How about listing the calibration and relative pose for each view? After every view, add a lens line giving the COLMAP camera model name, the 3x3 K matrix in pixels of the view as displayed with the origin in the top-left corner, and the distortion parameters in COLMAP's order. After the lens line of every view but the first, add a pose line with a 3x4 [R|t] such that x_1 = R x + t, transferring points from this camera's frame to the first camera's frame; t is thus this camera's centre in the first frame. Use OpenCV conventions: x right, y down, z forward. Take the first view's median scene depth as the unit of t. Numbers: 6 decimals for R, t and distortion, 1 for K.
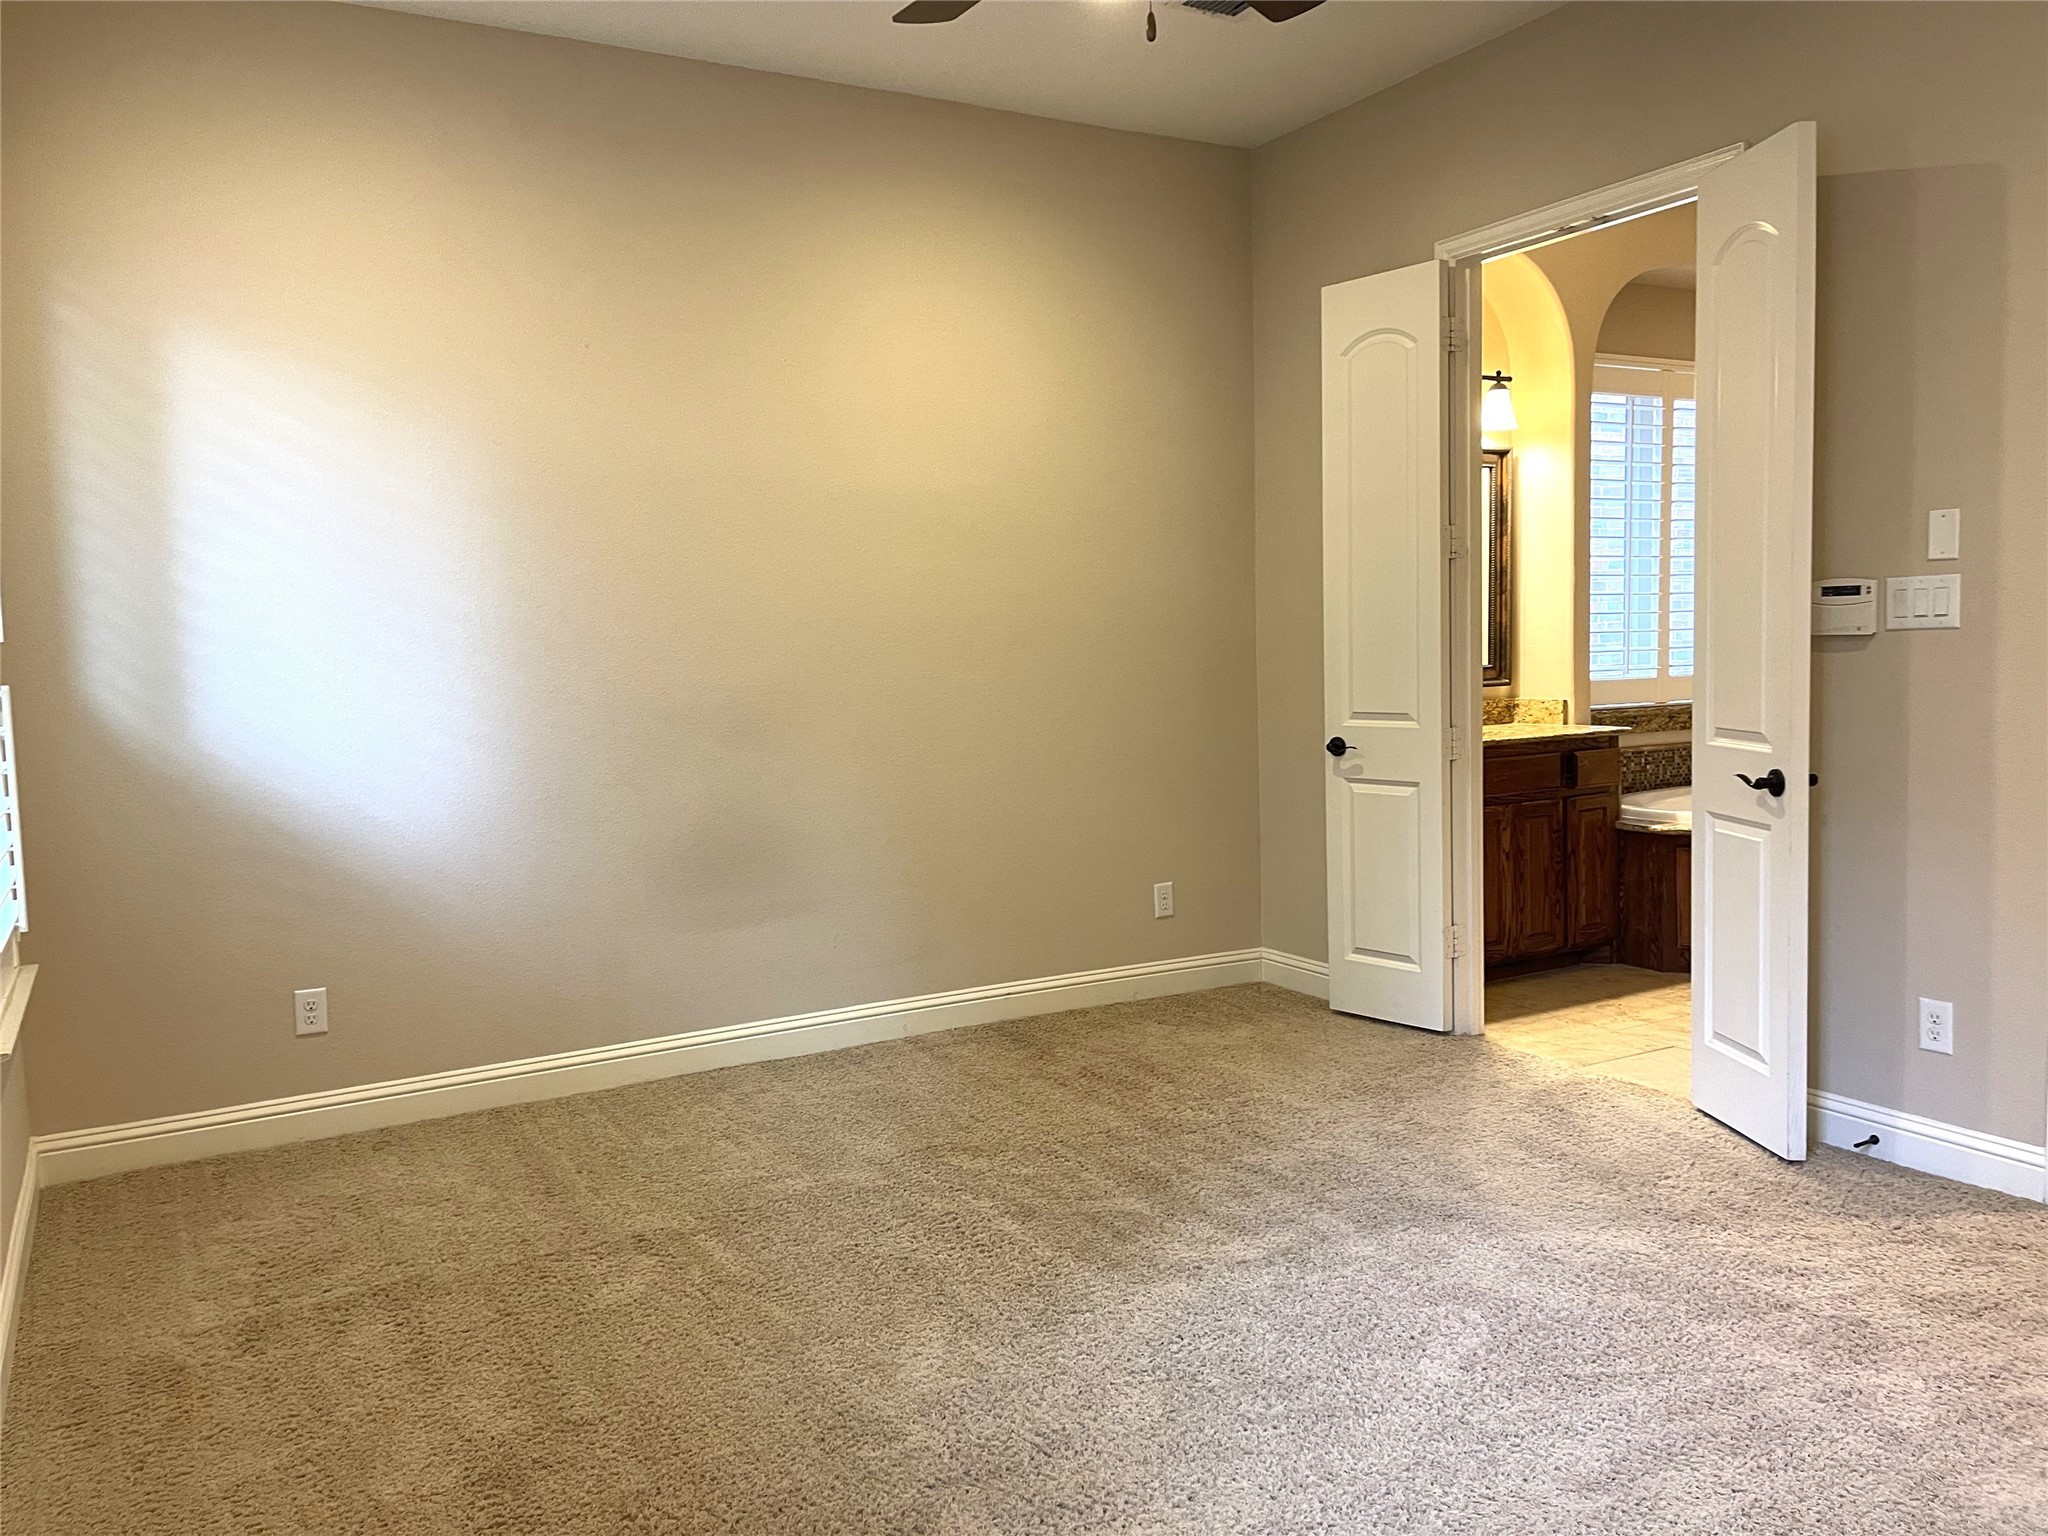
lens RADIAL K [[1543.6, 0, 1012.4], [0, 1543.6, 738.5], [0, 0, 1]] dist [0.073323, -0.086389]
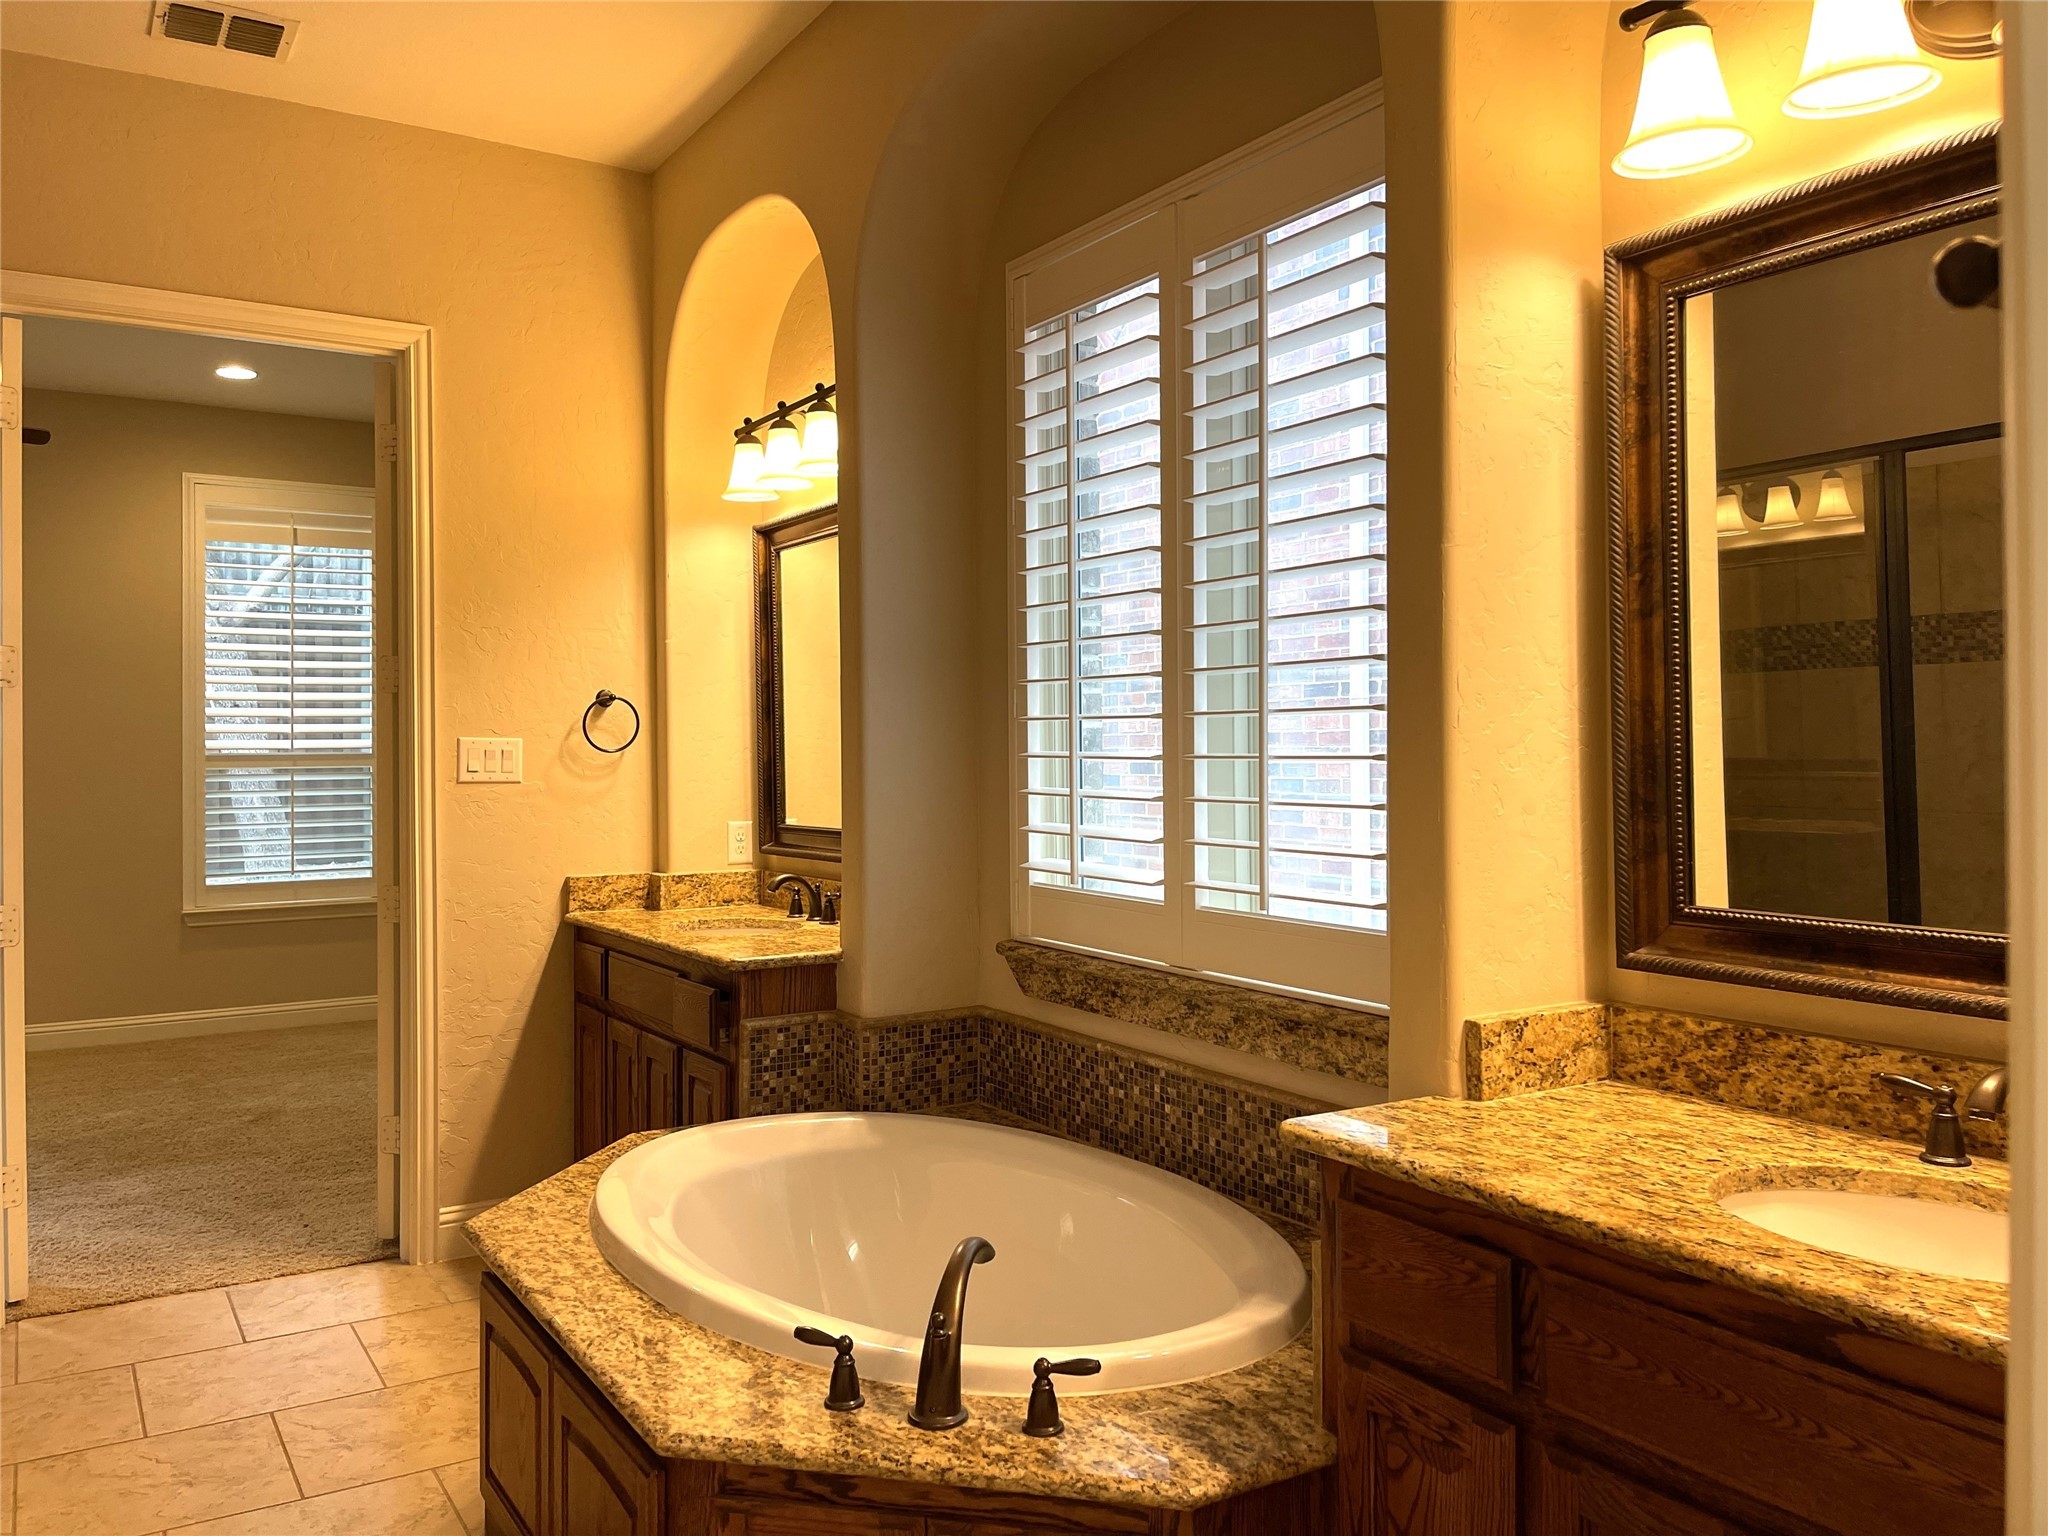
lens RADIAL K [[1543.6, 0, 1012.4], [0, 1543.6, 738.5], [0, 0, 1]] dist [0.073323, -0.086389]
pose [[0.047792, 0.017065, -0.998712, 0.980041], [-0.073208, 0.997225, 0.013536, -0.103361], [0.996171, 0.072467, 0.048908, 1.078662]]
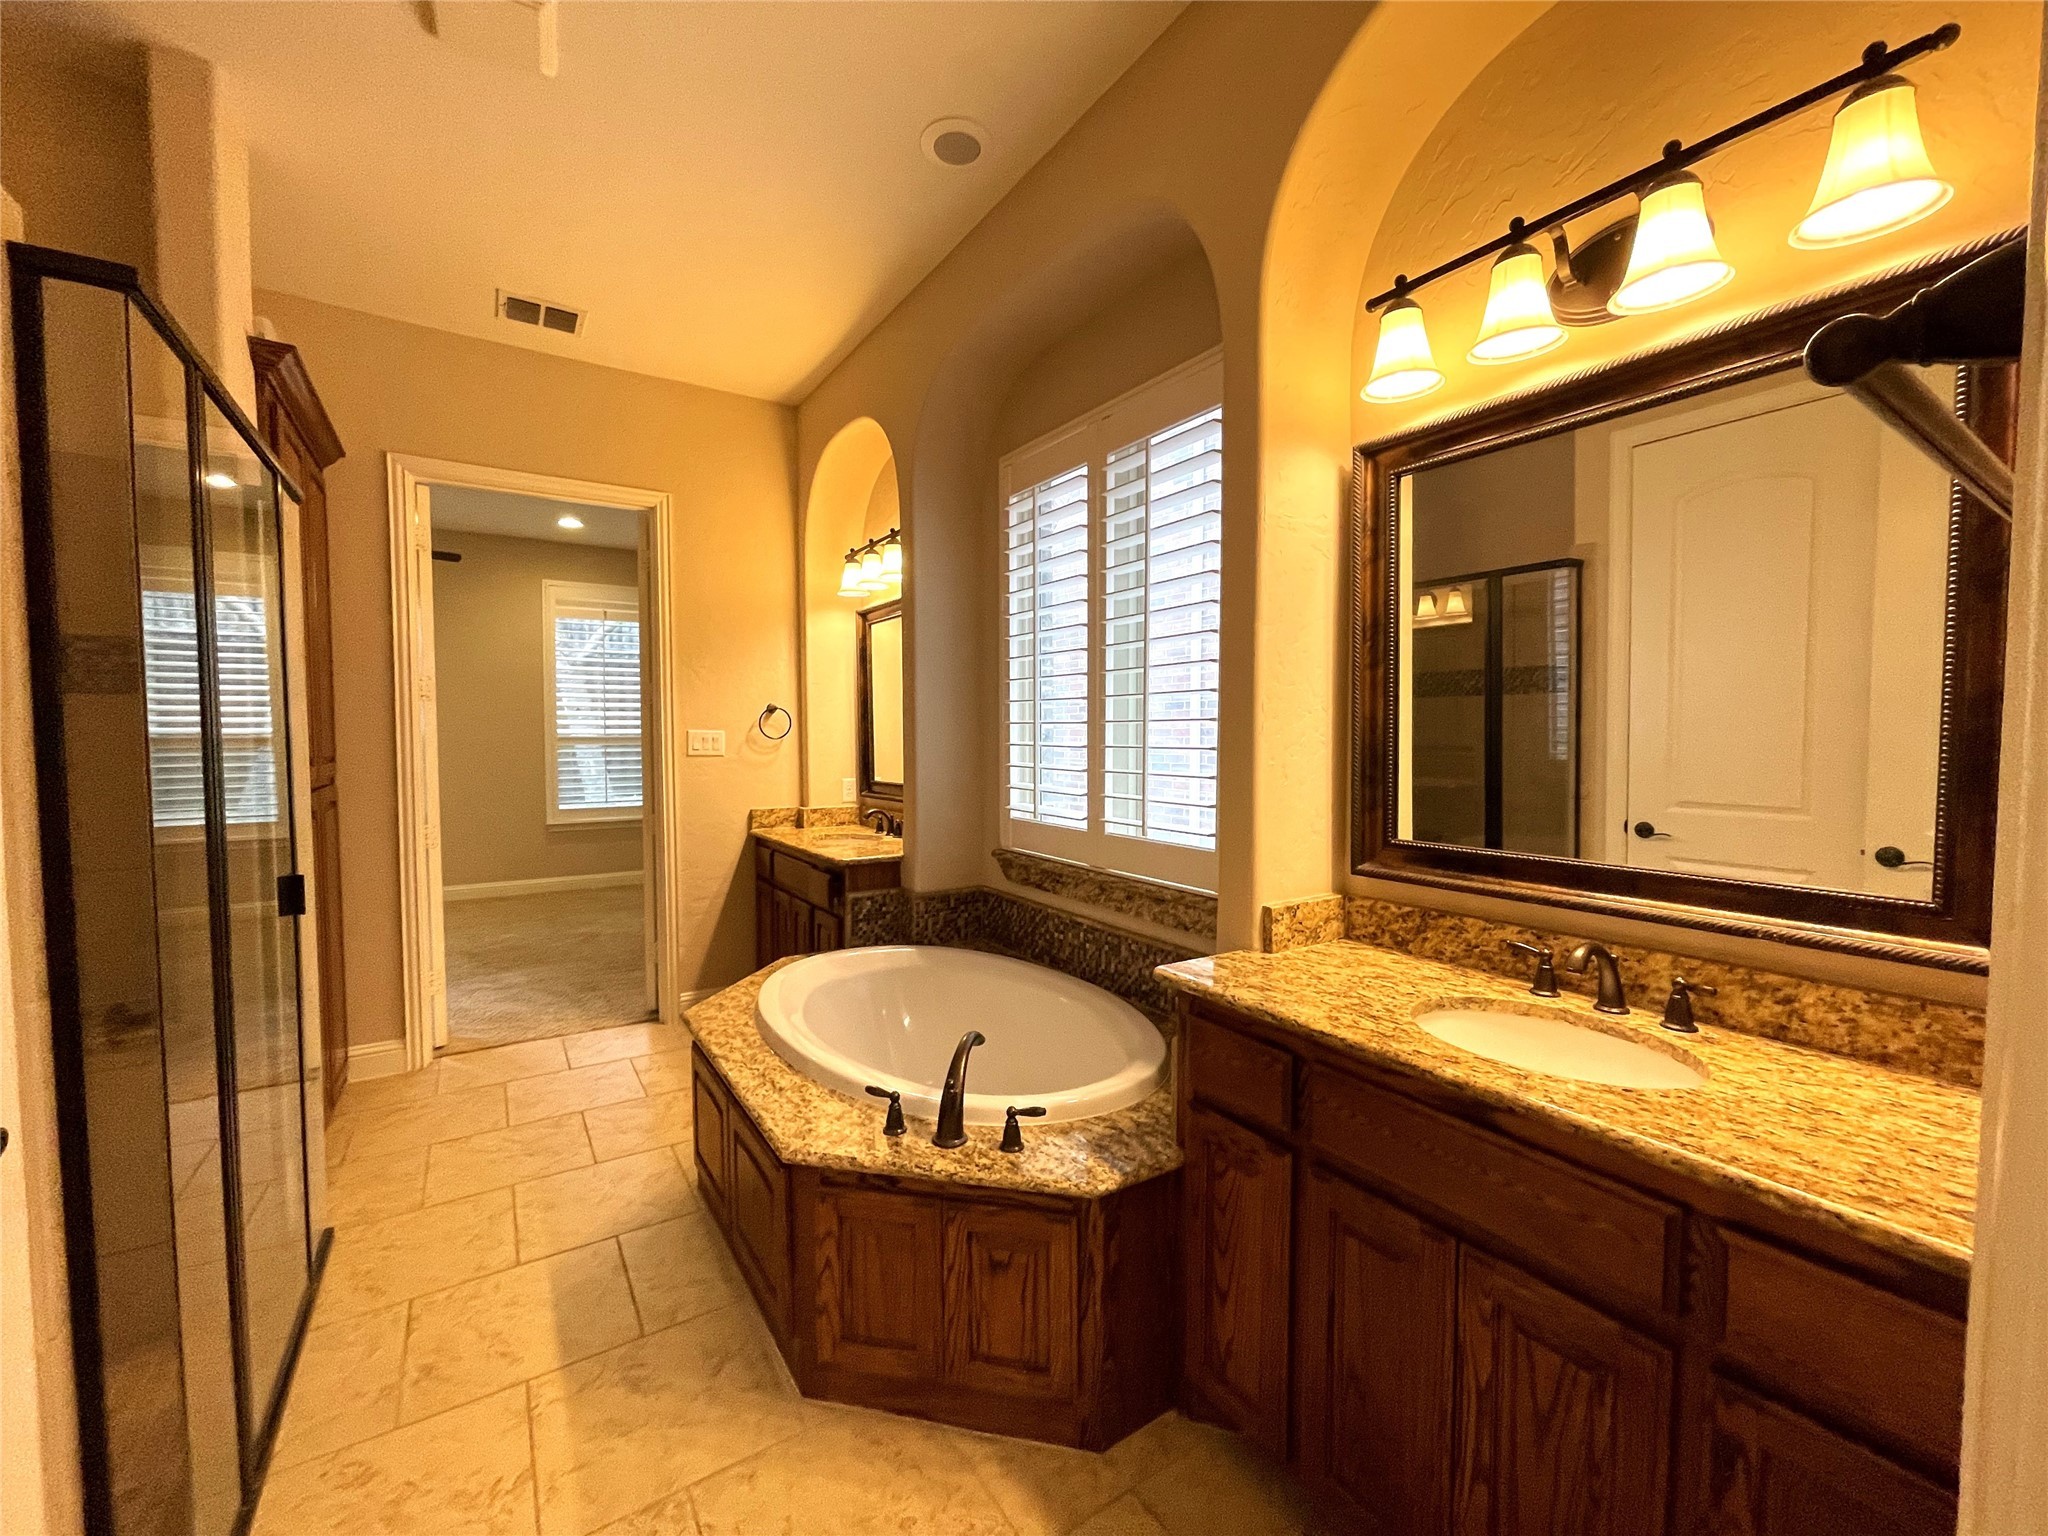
lens RADIAL K [[830.6, 0, 1030.1], [0, 830.6, 768.9], [0, 0, 1]] dist [0.000846, -0.000233]
pose [[0.075466, 0.064984, -0.995029, 0.943316], [-0.080037, 0.995049, 0.058915, -0.106244], [0.993931, 0.075193, 0.080294, 1.084002]]
